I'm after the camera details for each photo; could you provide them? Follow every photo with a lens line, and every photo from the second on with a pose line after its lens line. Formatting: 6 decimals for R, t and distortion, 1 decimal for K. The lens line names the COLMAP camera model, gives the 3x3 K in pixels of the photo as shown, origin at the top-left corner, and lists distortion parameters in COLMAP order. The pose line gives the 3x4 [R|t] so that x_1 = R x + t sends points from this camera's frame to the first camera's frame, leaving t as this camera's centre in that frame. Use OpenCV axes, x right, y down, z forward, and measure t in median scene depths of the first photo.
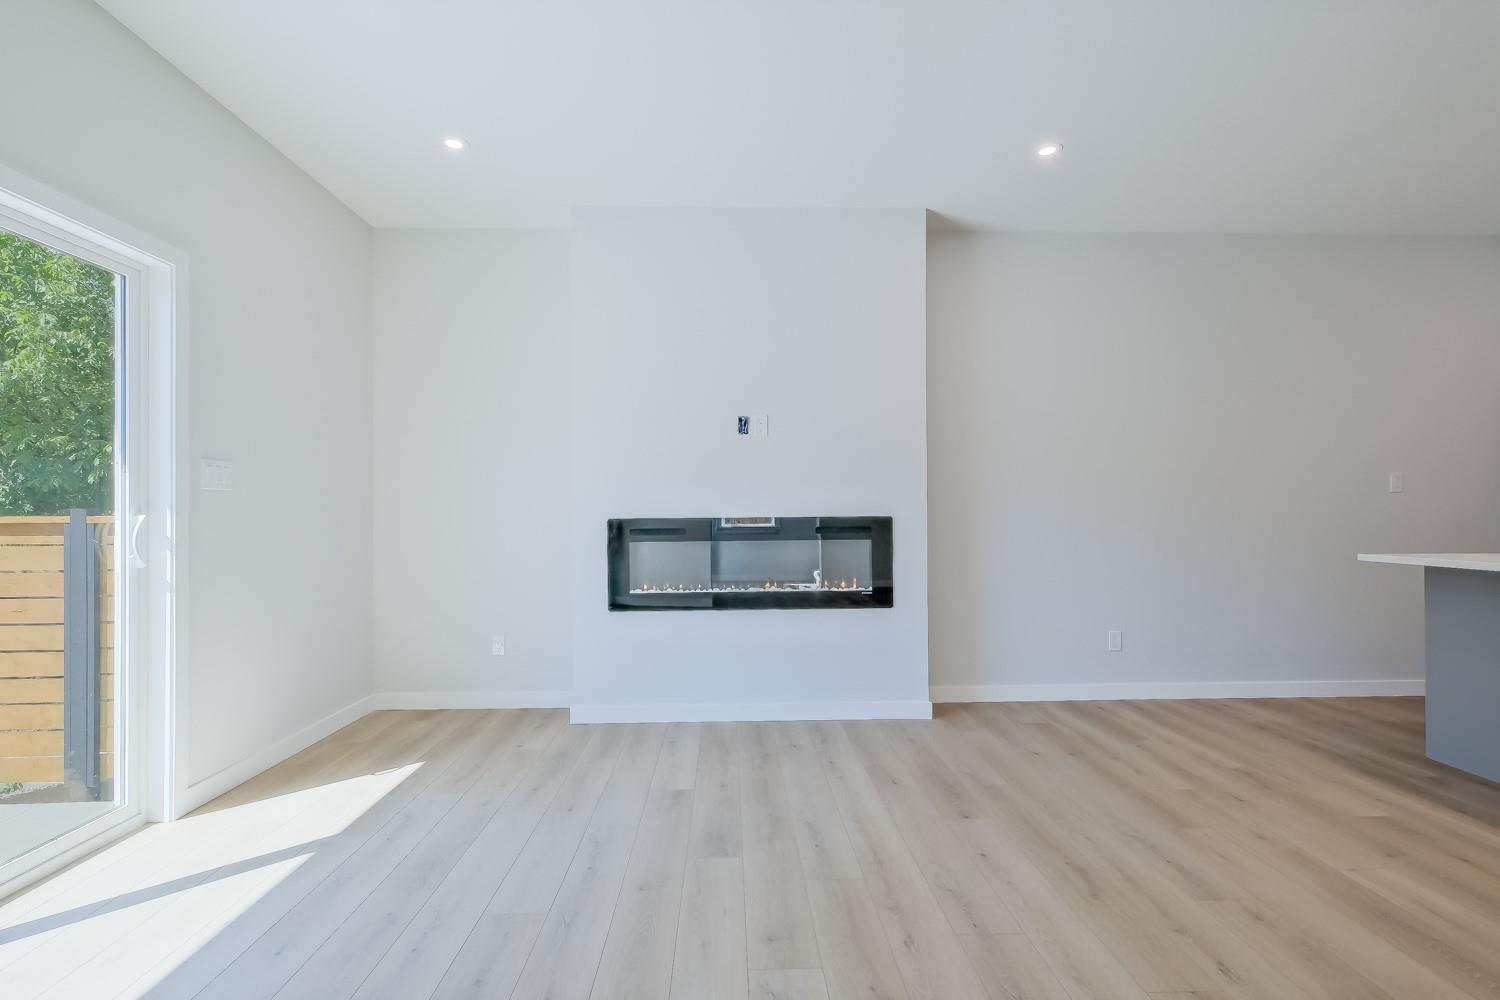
lens RADIAL K [[696.1, 0, 743.0], [0, 696.1, 506.4], [0, 0, 1]] dist [0.001663, -0.000176]
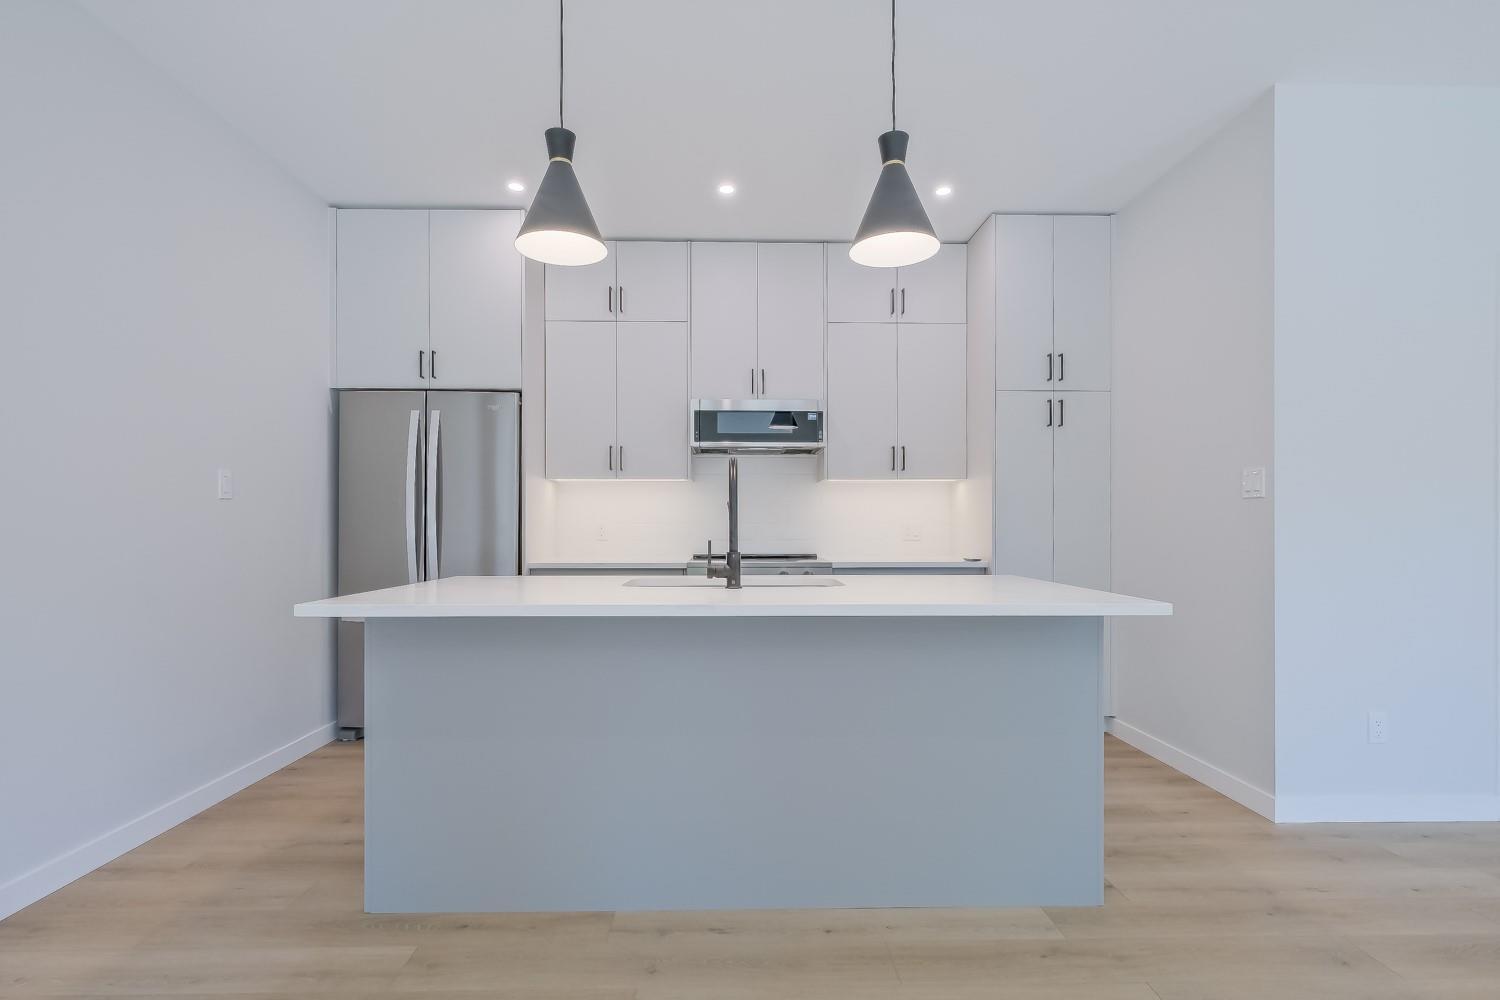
lens RADIAL K [[696.1, 0, 741.6], [0, 696.1, 531.3], [0, 0, 1]] dist [0.001663, -0.000176]
pose [[0.002765, -0.003285, 0.999991, 0.300113], [-0.012142, 0.999921, 0.003319, 0.002453], [-0.999922, -0.012151, 0.002725, 0.573974]]
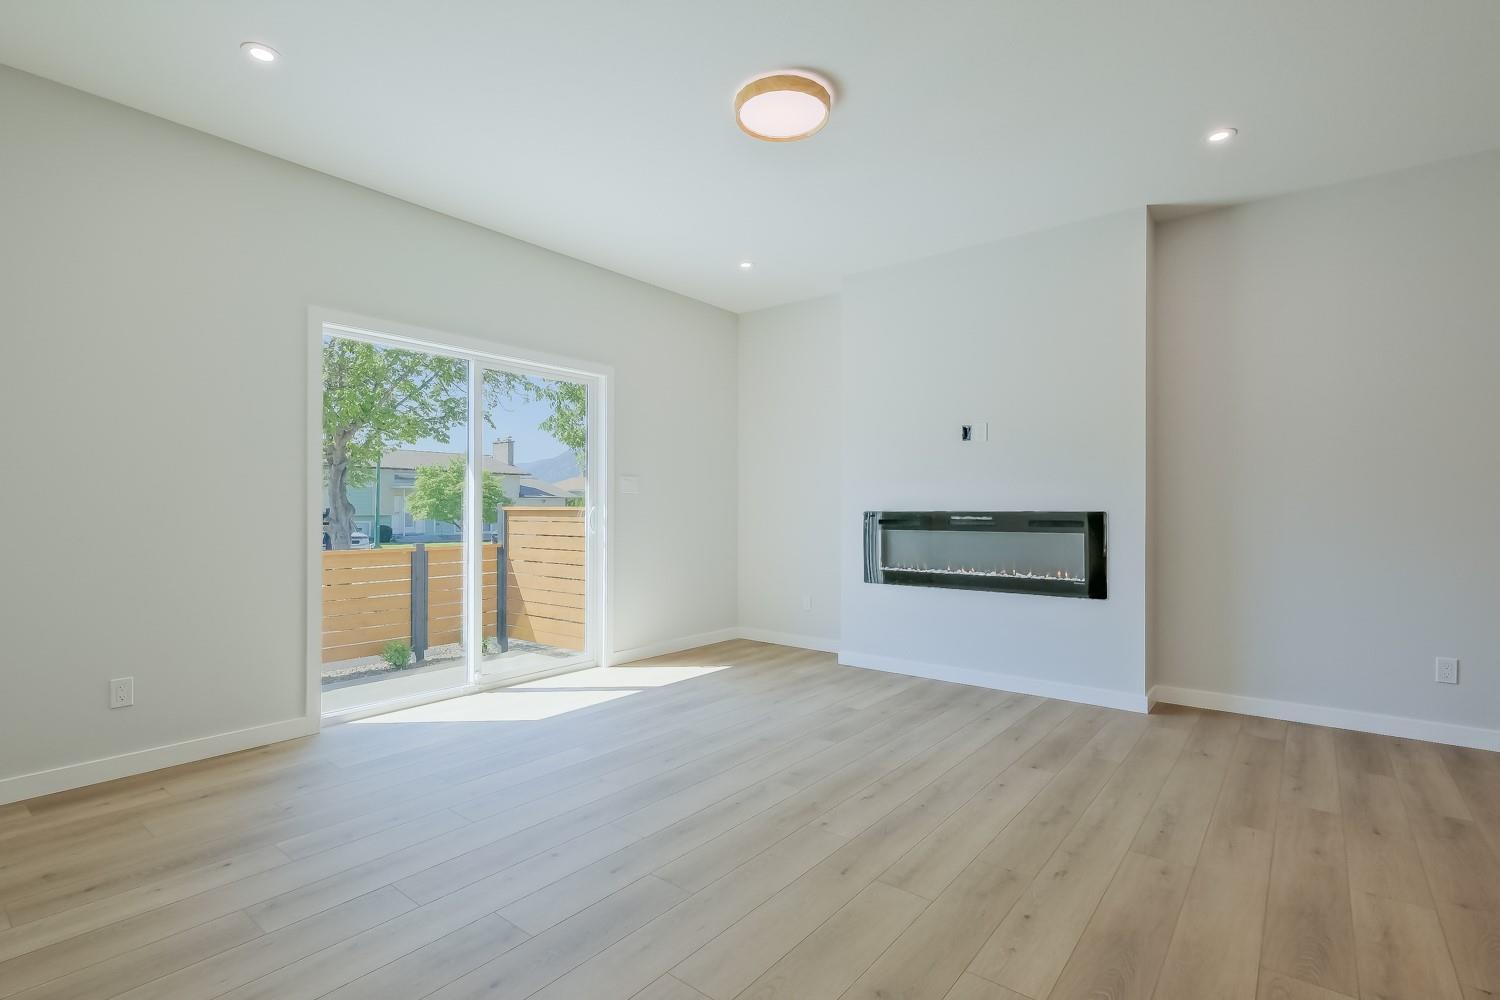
lens RADIAL K [[696.1, 0, 742.2], [0, 696.1, 501.7], [0, 0, 1]] dist [0.001663, -0.000176]
pose [[0.764624, 0.000739, -0.644476, 0.498998], [0.001212, 0.999996, 0.002584, -0.004574], [0.644476, -0.002757, 0.764620, -0.153840]]
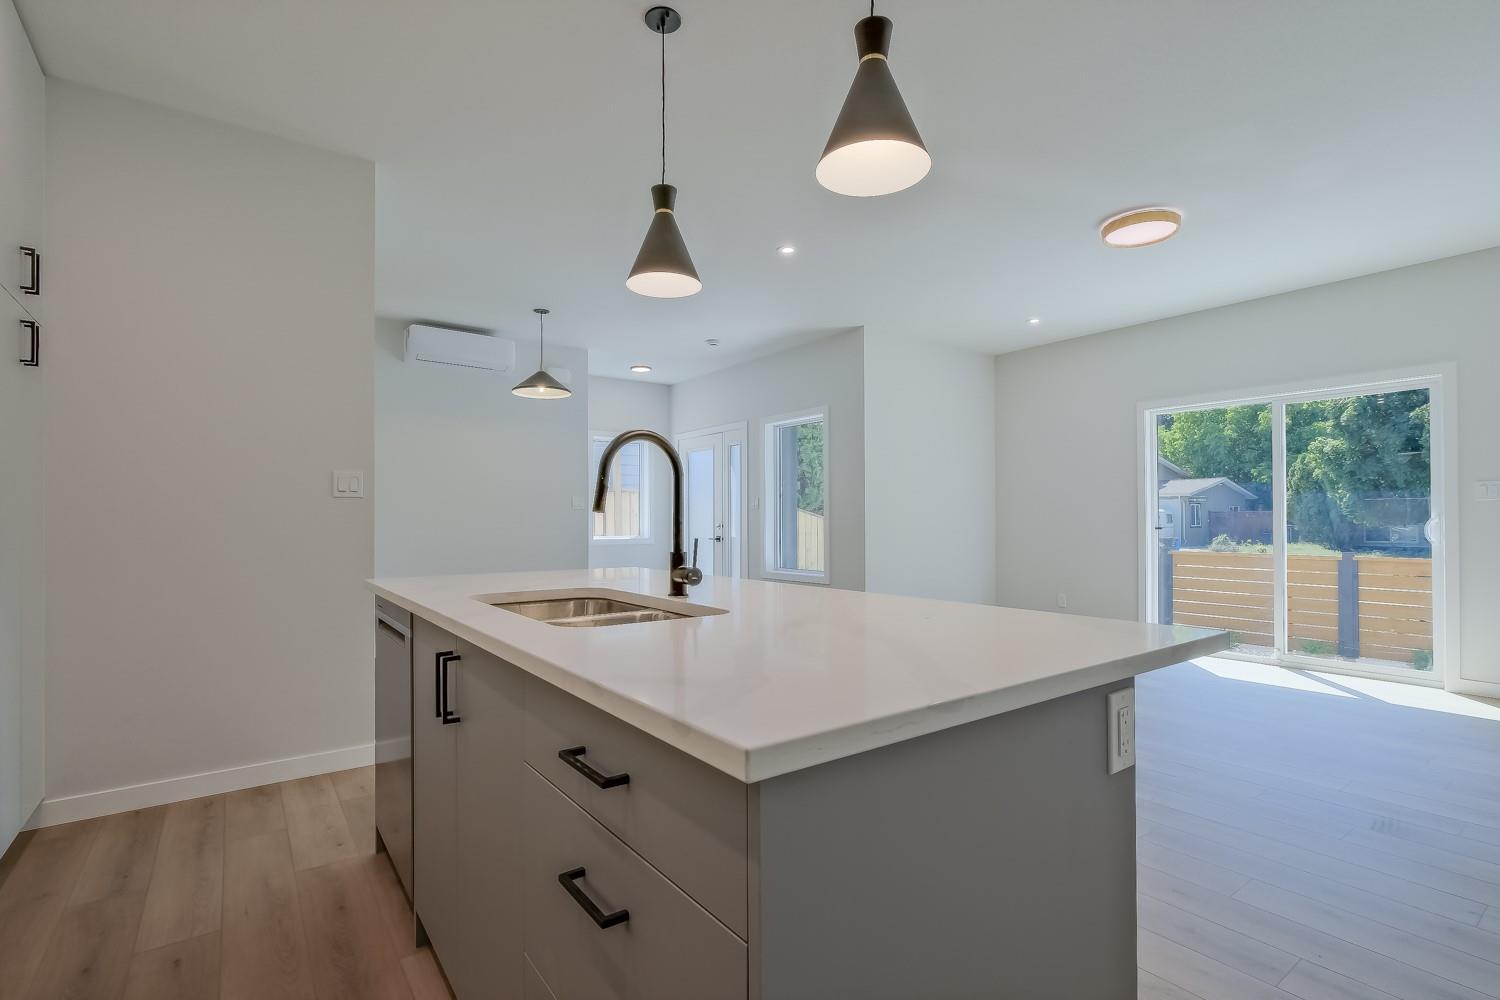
lens RADIAL K [[696.1, 0, 743.4], [0, 696.1, 513.5], [0, 0, 1]] dist [0.001663, -0.000176]
pose [[-0.818500, 0.003942, -0.574492, 1.169771], [0.014675, 0.999794, -0.014047, 0.002132], [0.574318, -0.019928, -0.818389, 1.026345]]
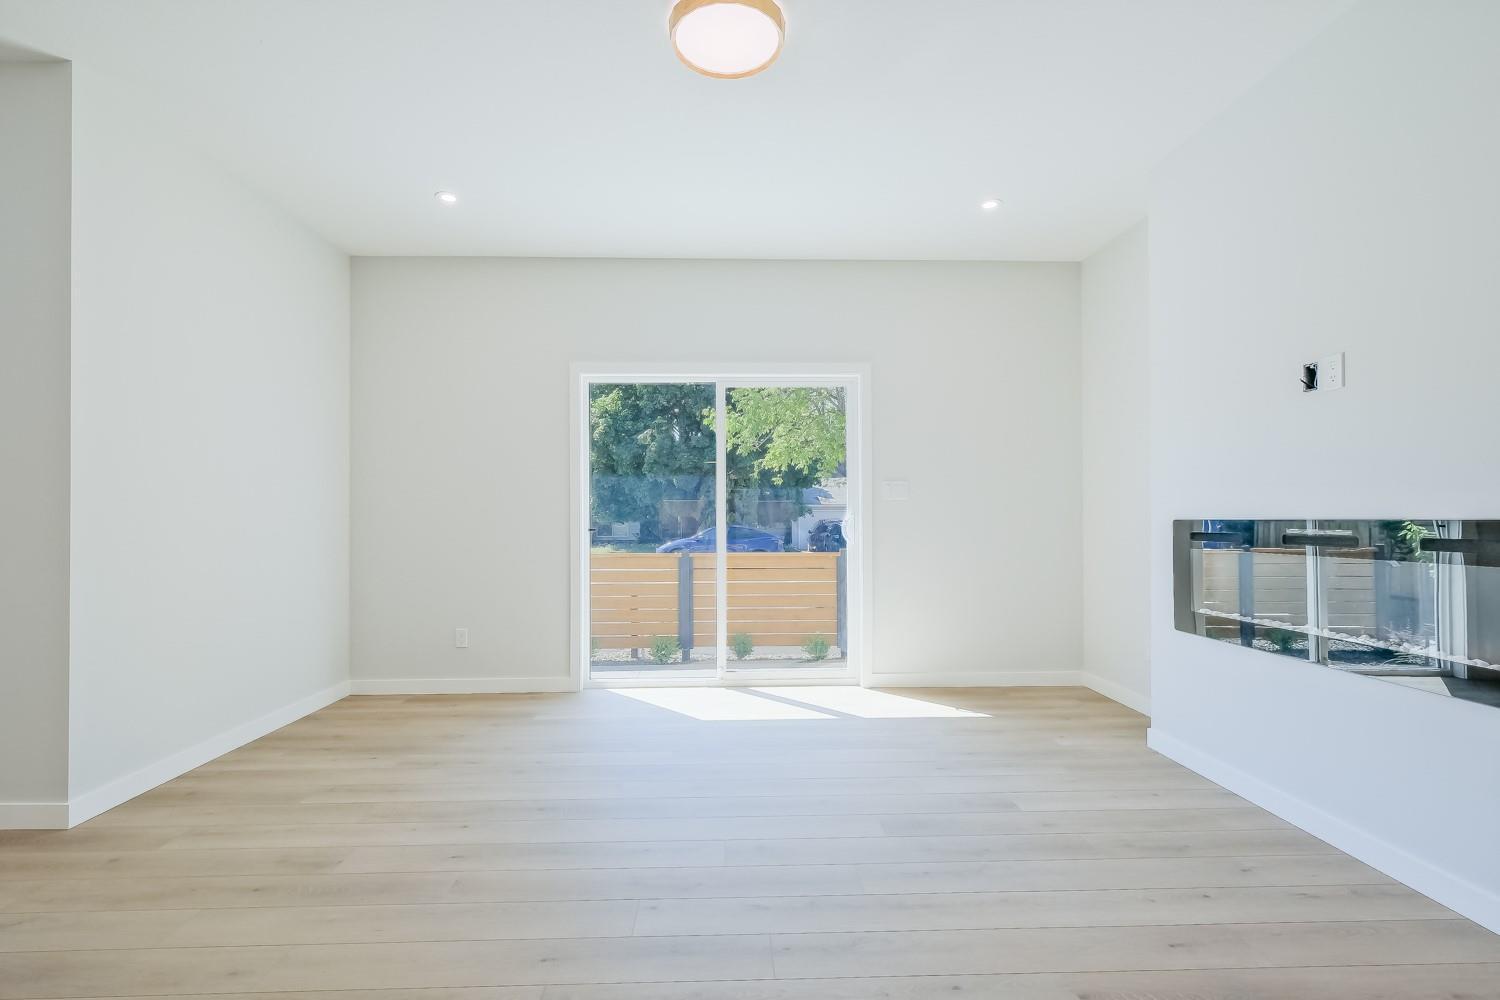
lens RADIAL K [[696.1, 0, 748.0], [0, 696.1, 507.4], [0, 0, 1]] dist [0.001663, -0.000176]
pose [[0.018165, -0.006600, -0.999813, 0.678671], [0.015435, 0.999861, -0.006320, 0.000176], [0.999716, -0.015317, 0.018264, 0.491670]]
